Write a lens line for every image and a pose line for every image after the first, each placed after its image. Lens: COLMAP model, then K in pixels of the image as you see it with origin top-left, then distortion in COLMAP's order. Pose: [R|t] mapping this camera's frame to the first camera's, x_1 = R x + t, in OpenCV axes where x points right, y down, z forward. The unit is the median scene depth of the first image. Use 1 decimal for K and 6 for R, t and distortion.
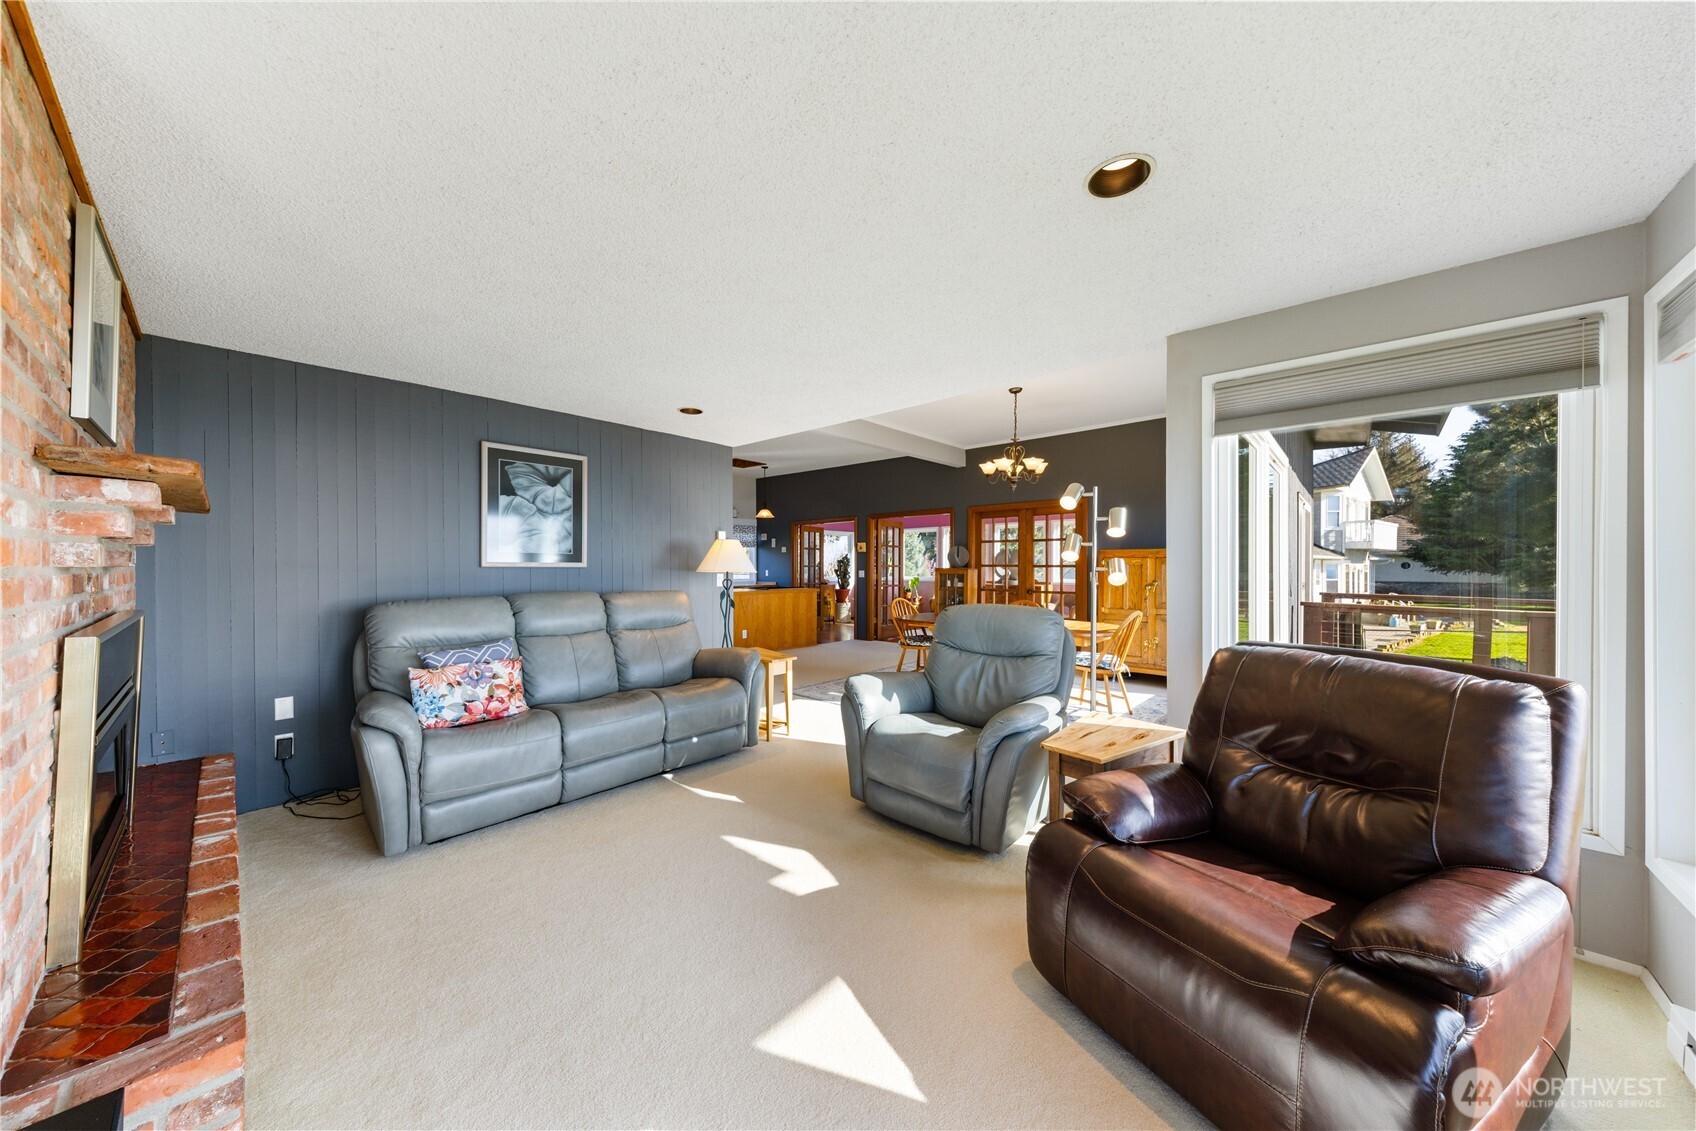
lens RADIAL K [[558.5, 0, 846.8], [0, 558.5, 560.4], [0, 0, 1]] dist [0.000146, -0.000020]
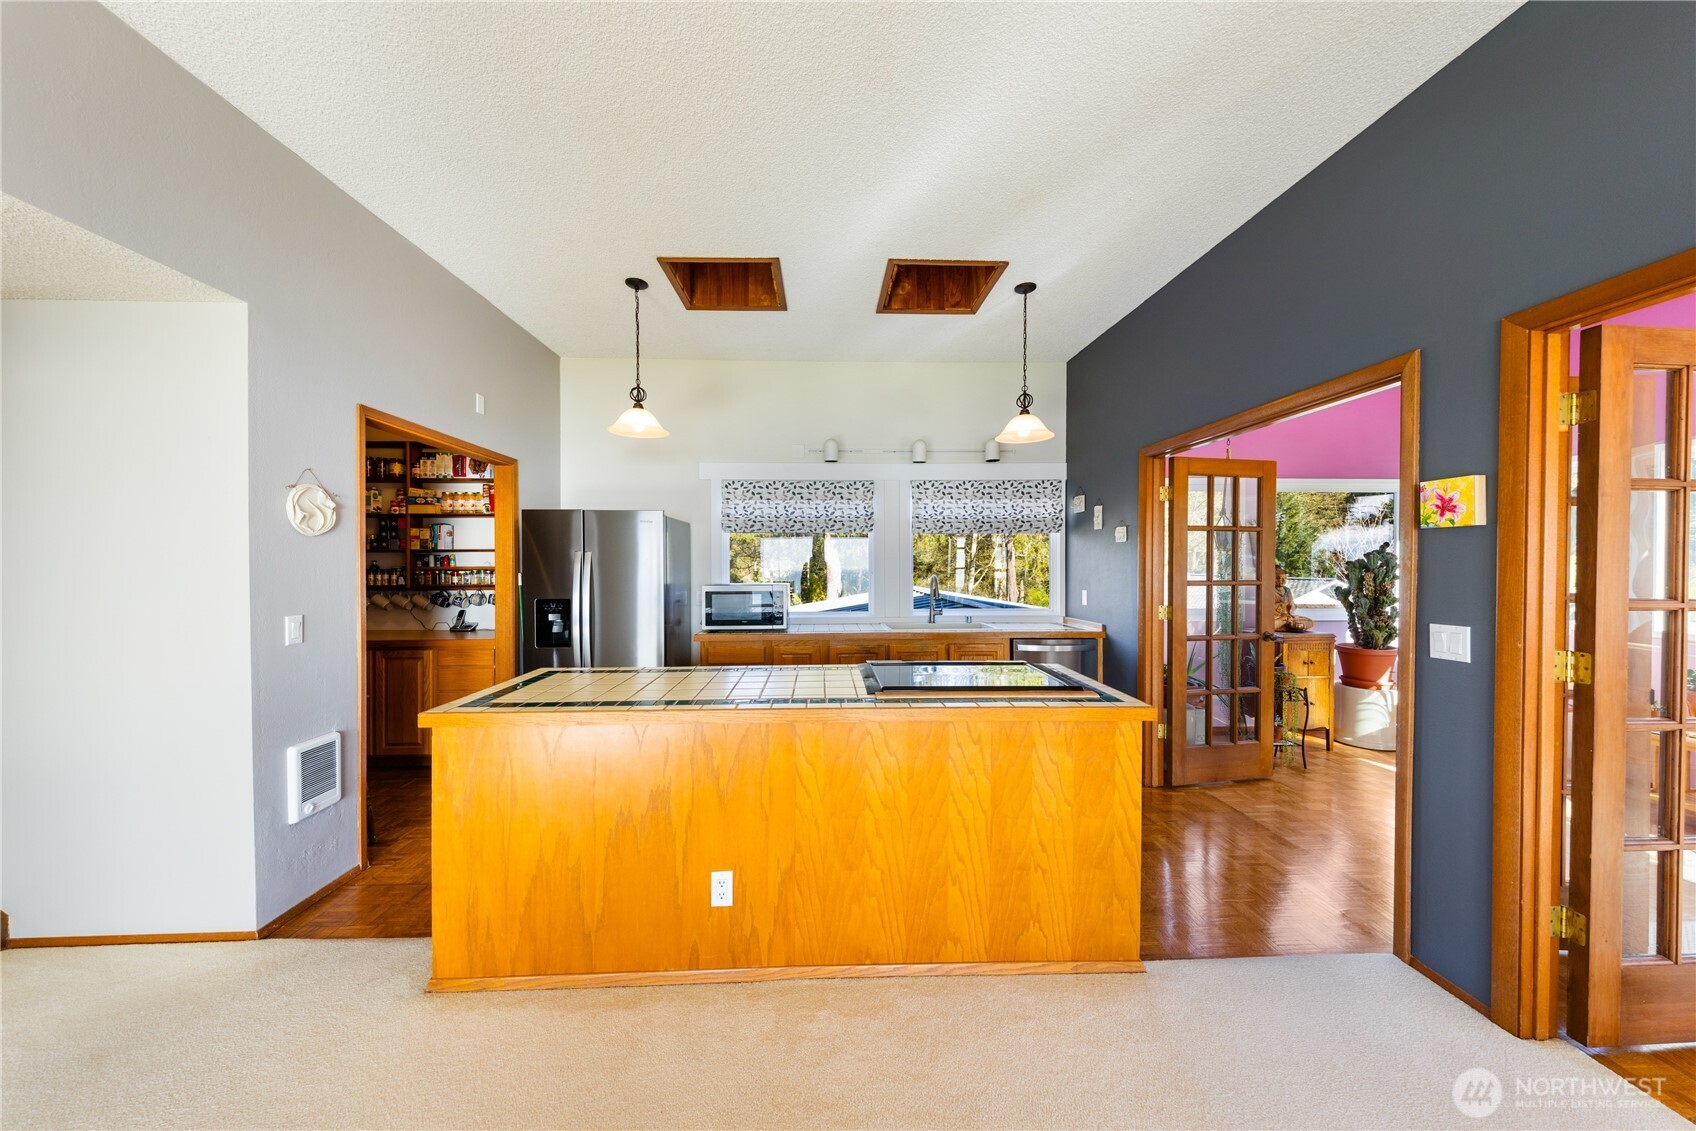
lens RADIAL K [[558.5, 0, 842.3], [0, 558.5, 565.0], [0, 0, 1]] dist [0.000146, -0.000020]
pose [[0.698626, 0.005177, -0.715469, 0.015502], [0.003081, 0.999943, 0.010244, -0.004377], [0.715481, -0.009361, 0.698570, 0.625545]]
